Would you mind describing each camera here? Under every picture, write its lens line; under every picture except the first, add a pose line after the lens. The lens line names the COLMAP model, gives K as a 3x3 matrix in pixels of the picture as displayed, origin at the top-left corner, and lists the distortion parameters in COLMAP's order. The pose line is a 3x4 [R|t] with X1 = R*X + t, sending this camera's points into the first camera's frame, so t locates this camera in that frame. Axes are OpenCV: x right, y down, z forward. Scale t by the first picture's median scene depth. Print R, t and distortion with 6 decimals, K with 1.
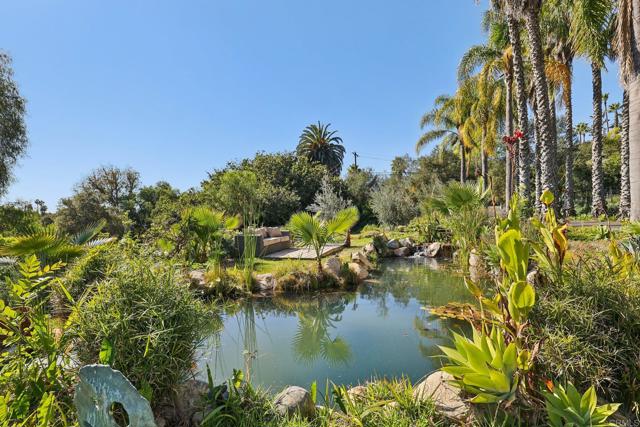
lens RADIAL K [[278.3, 0, 325.8], [0, 278.3, 227.9], [0, 0, 1]] dist [0.011158, -0.001146]
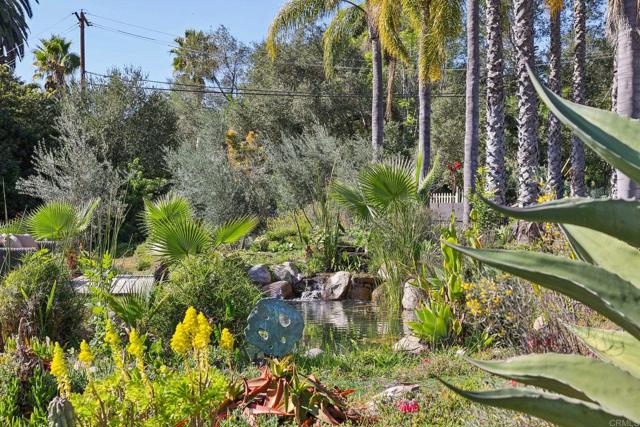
lens RADIAL K [[996.3, 0, 319.5], [0, 996.3, 214.5], [0, 0, 1]] dist [0.262485, 0.000000]
pose [[0.912585, 0.030415, 0.407753, -0.375031], [-0.016886, 0.999182, -0.036739, 0.015724], [-0.408537, 0.026642, 0.912353, -0.625951]]
